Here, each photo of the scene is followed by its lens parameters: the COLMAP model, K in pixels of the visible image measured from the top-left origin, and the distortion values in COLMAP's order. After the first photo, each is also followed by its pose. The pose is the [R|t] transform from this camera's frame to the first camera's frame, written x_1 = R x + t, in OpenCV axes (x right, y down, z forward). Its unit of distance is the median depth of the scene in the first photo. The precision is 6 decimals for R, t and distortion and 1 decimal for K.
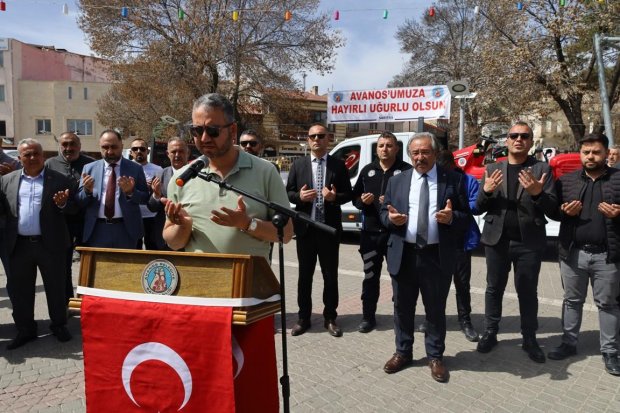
lens RADIAL K [[420.1, 0, 307.5], [0, 420.1, 207.3], [0, 0, 1]] dist [-0.018386, -0.000408]
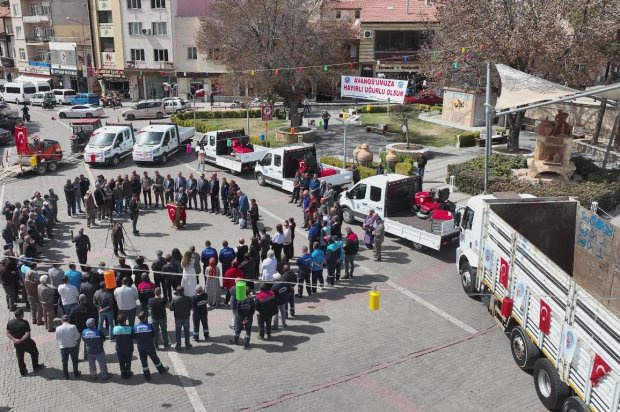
lens RADIAL K [[573.7, 0, 284.5], [0, 573.7, 204.1], [0, 0, 1]] dist [-0.009377, -0.008230]
pose [[0.904609, 0.129199, -0.406191, 0.821807], [-0.027273, 0.968547, 0.247332, -0.354982], [0.425370, -0.212661, 0.879679, -1.095065]]
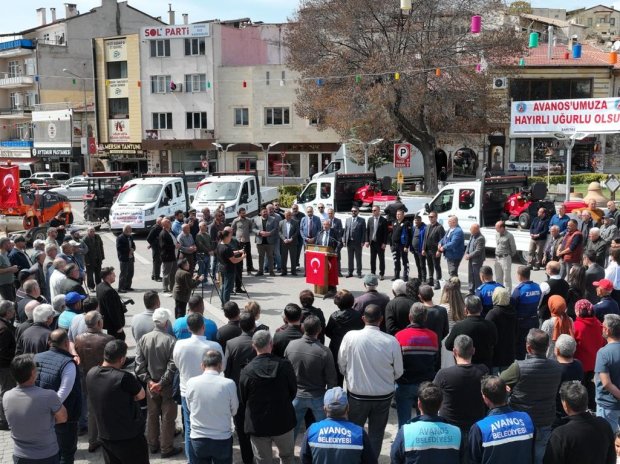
lens RADIAL K [[748.9, 0, 310.0], [0, 748.9, 232.0], [0, 0, 1]] dist [0.001461, 0.008446]
pose [[0.907105, 0.040045, -0.418995, 0.391860], [-0.017134, 0.998152, 0.058304, -0.071115], [0.420556, -0.045709, 0.906115, -0.846602]]
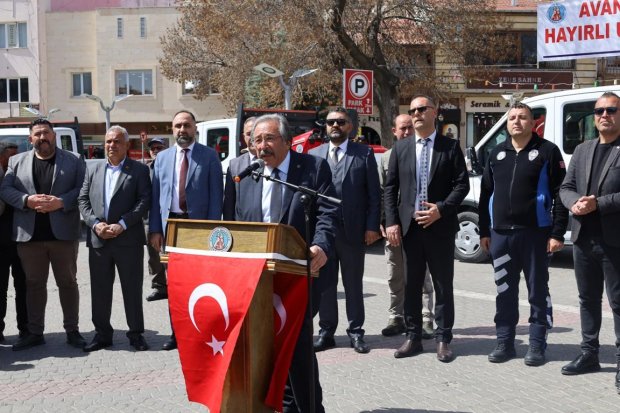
lens RADIAL K [[803.4, 0, 310.0], [0, 803.4, 206.5], [0, 0, 1]] dist [-0.026207, 0.034051]
pose [[0.961409, -0.002860, -0.275110, 0.053384], [-0.000051, 0.999944, -0.010573, 0.006573], [0.275125, 0.010179, 0.961355, -0.118580]]
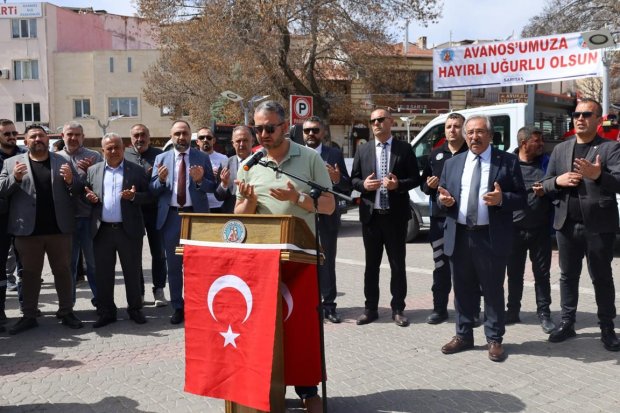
lens RADIAL K [[586.5, 0, 310.0], [0, 586.5, 206.5], [0, 0, 1]] dist [-0.012807, -0.022598]
pose [[0.982913, -0.009723, -0.183813, 0.023334], [0.009872, 0.999951, -0.000104, 0.006282], [0.183805, -0.001712, 0.982961, -0.078296]]
